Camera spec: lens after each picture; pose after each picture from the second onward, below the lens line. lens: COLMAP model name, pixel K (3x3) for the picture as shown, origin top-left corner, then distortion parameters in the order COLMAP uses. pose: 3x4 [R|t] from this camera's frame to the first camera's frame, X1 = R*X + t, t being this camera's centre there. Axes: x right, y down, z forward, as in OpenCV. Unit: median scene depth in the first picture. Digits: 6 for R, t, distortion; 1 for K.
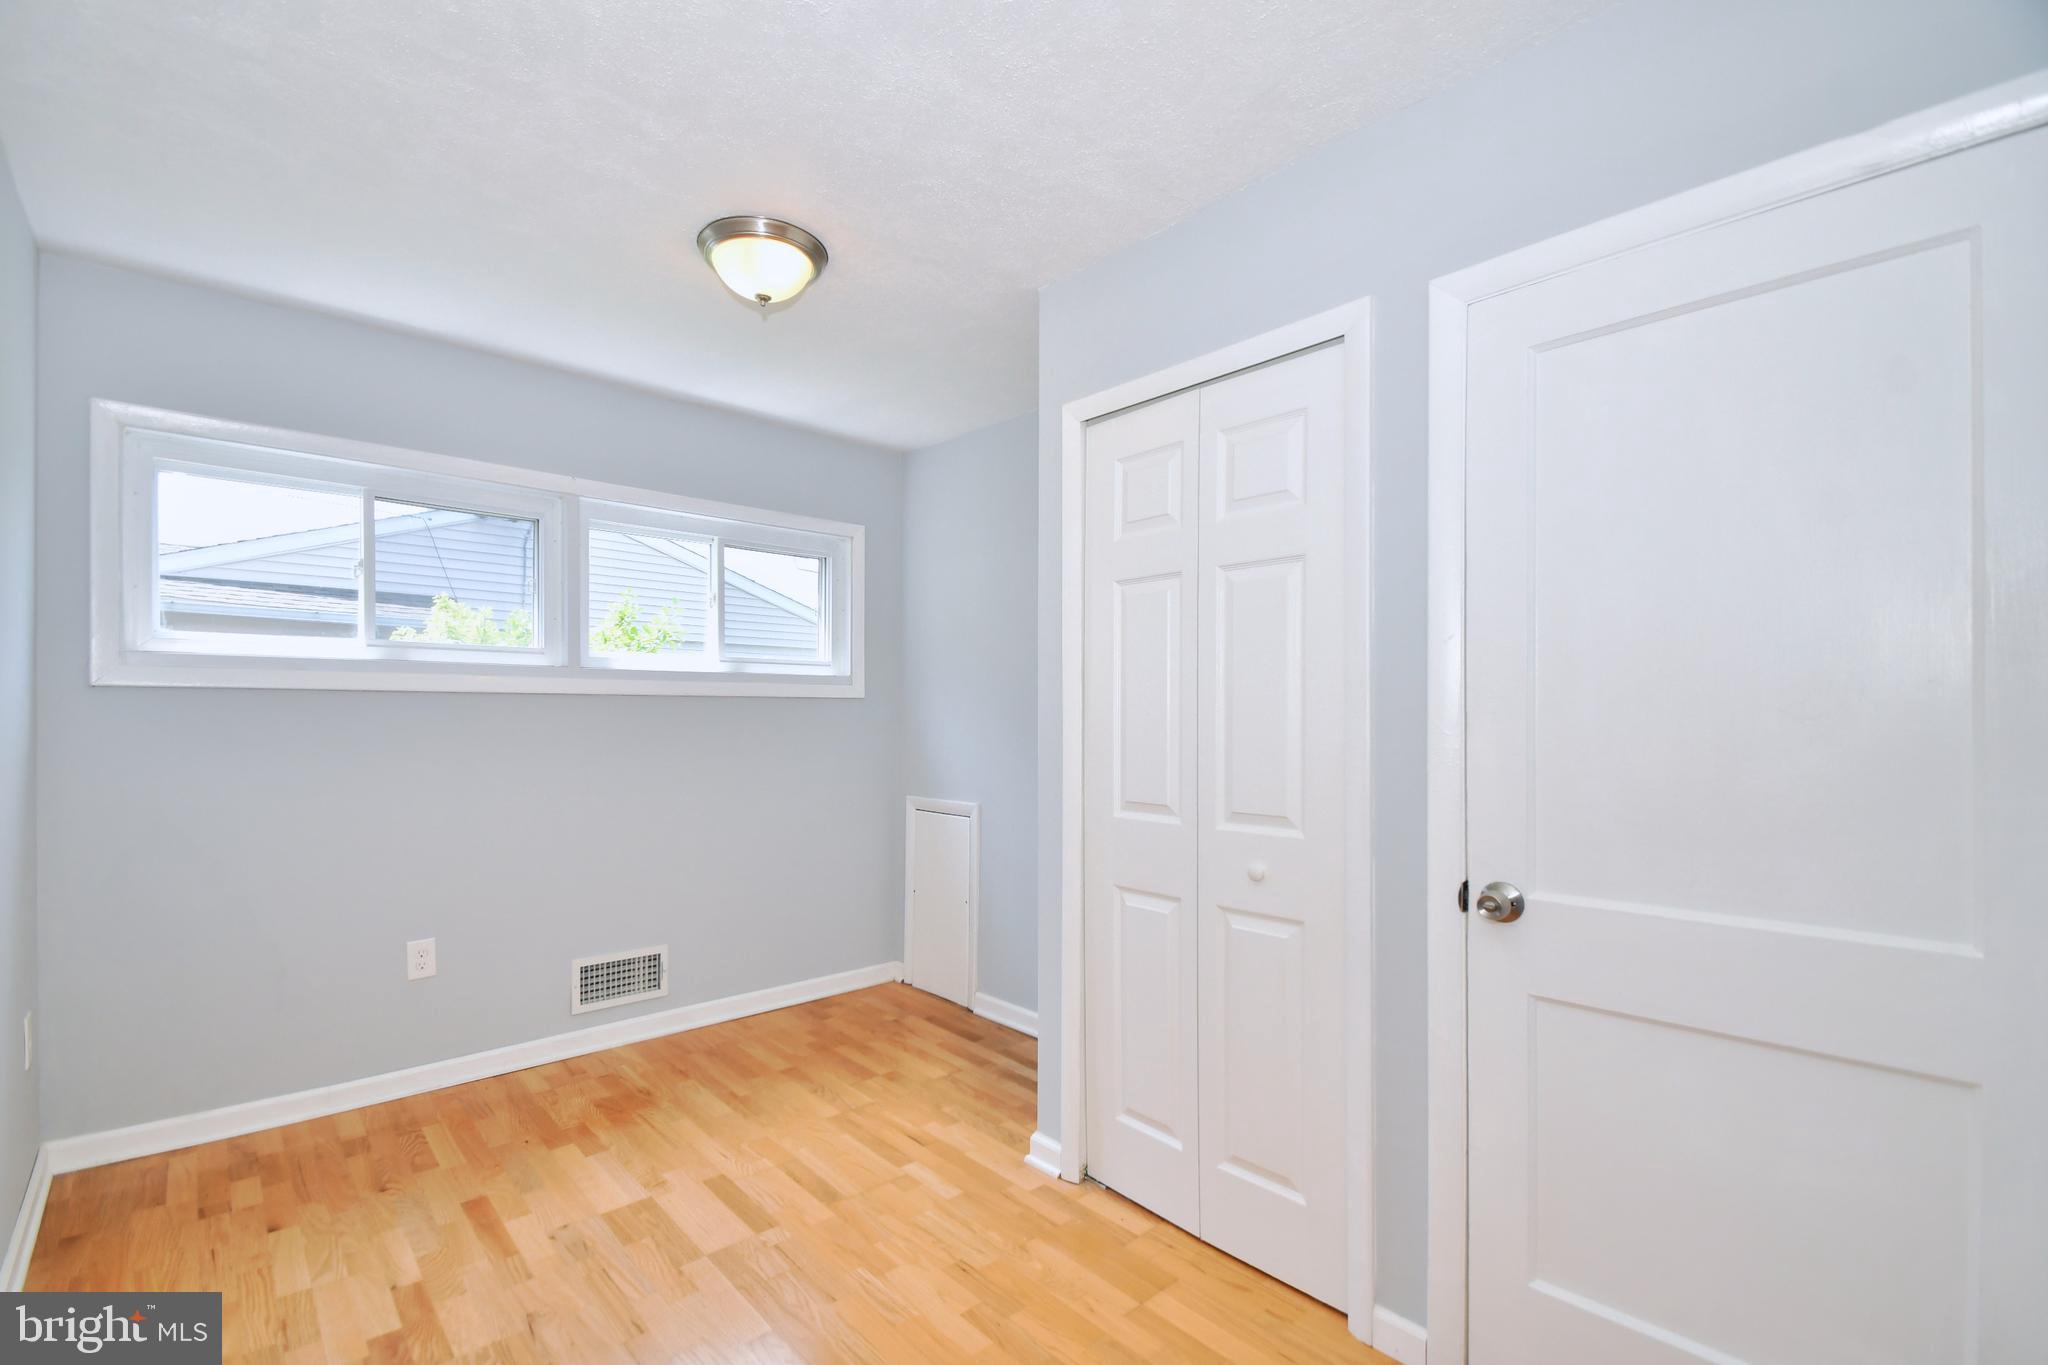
lens RADIAL K [[891.5, 0, 1000.6], [0, 891.5, 718.0], [0, 0, 1]] dist [0.010401, -0.009572]
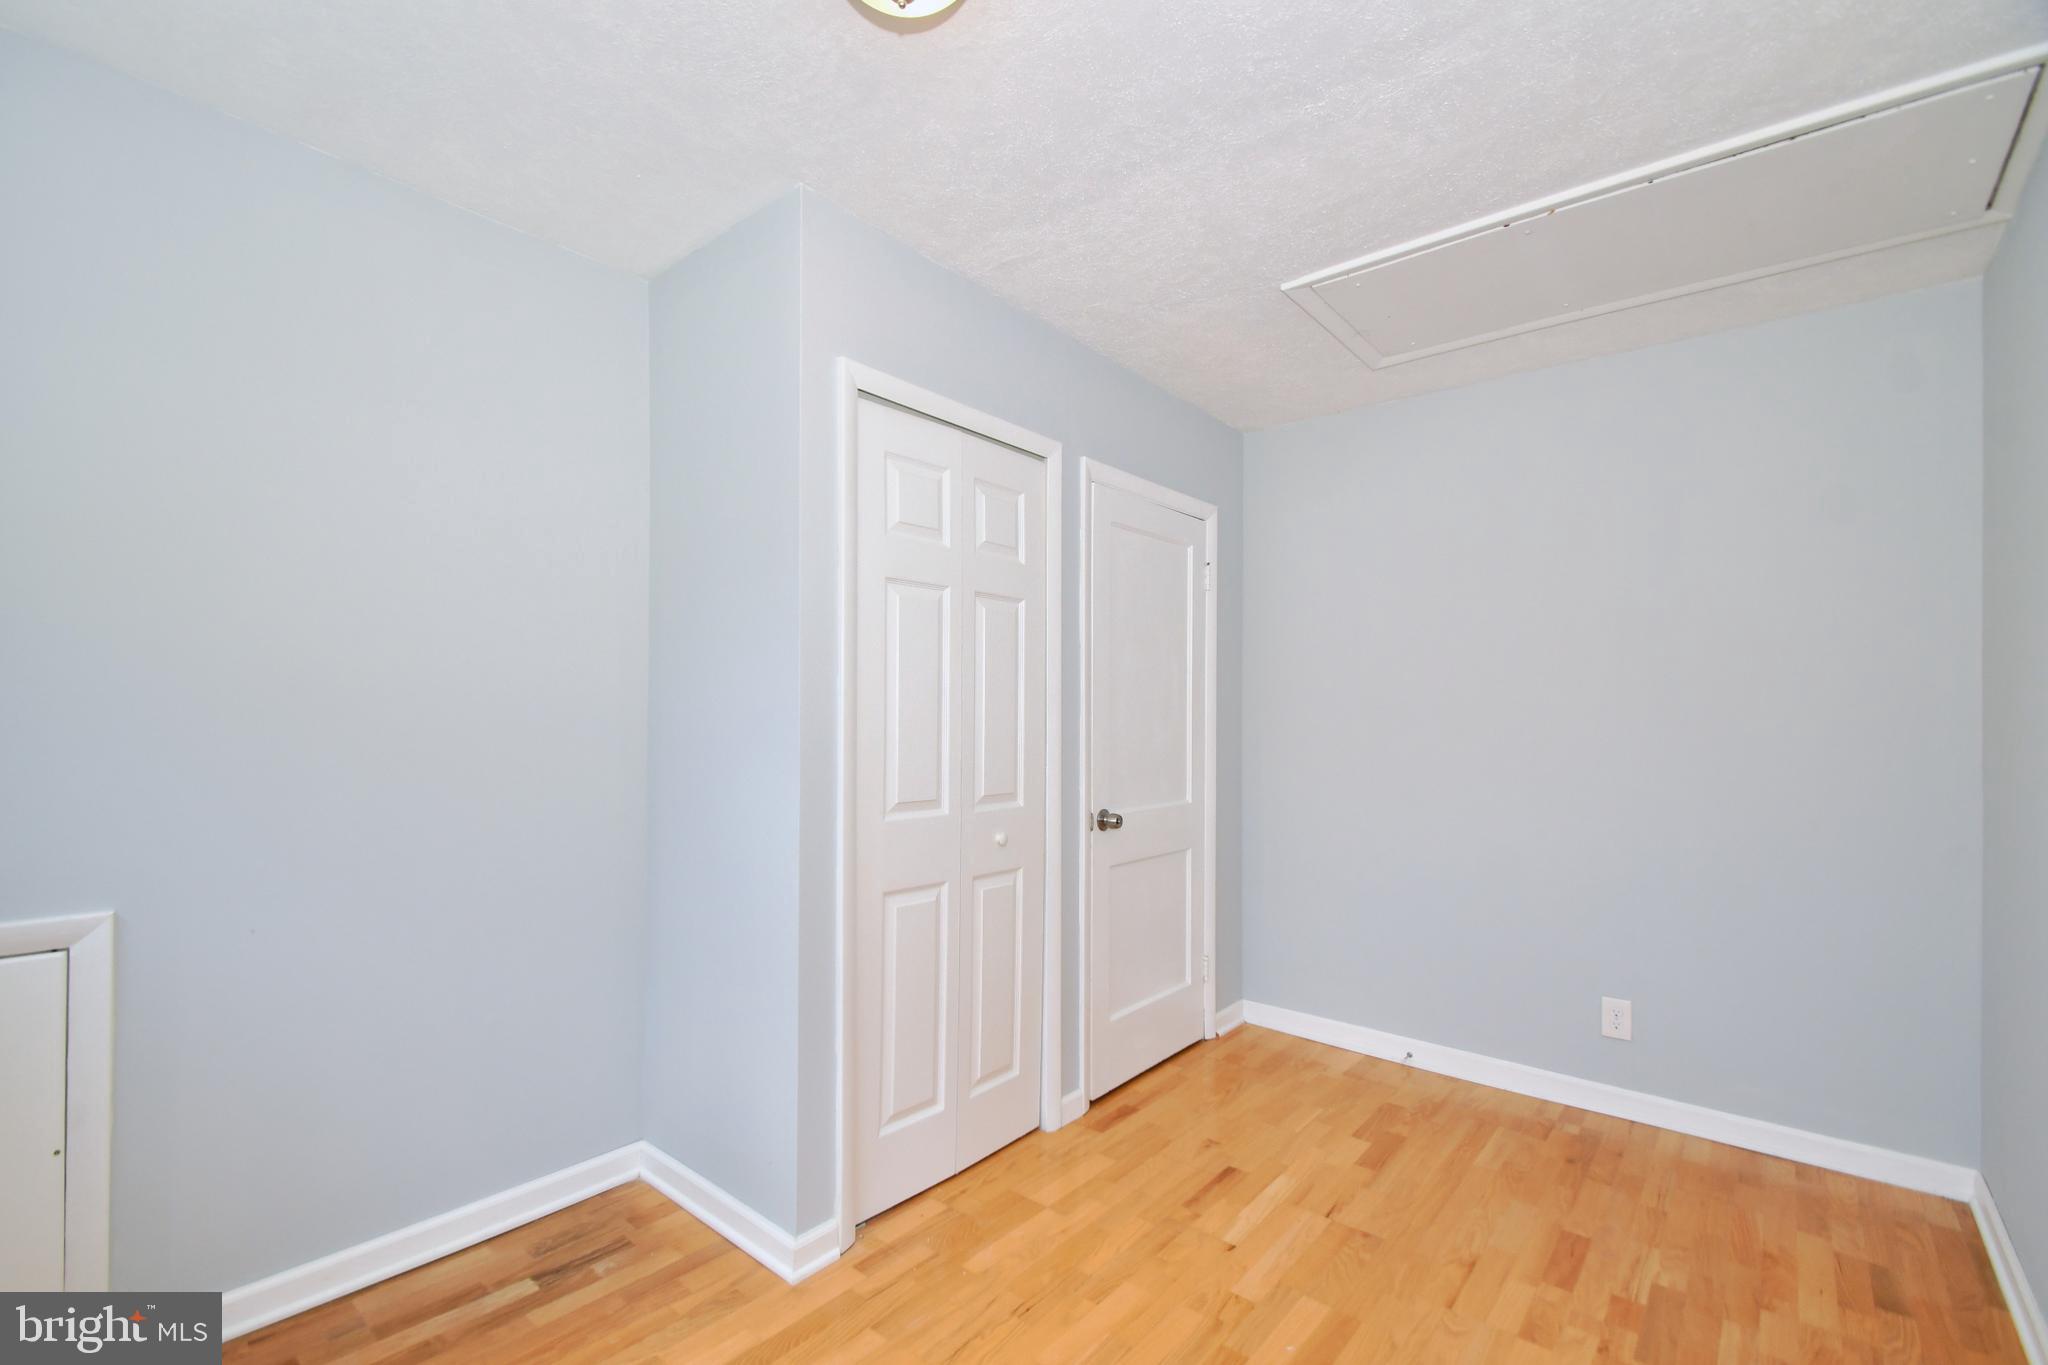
lens RADIAL K [[891.5, 0, 1000.6], [0, 891.5, 718.0], [0, 0, 1]] dist [0.010401, -0.009572]
pose [[-0.132222, -0.004984, 0.991208, -0.961077], [-0.005356, 0.999976, 0.004314, -0.007966], [-0.991206, -0.004738, -0.132245, 1.150100]]
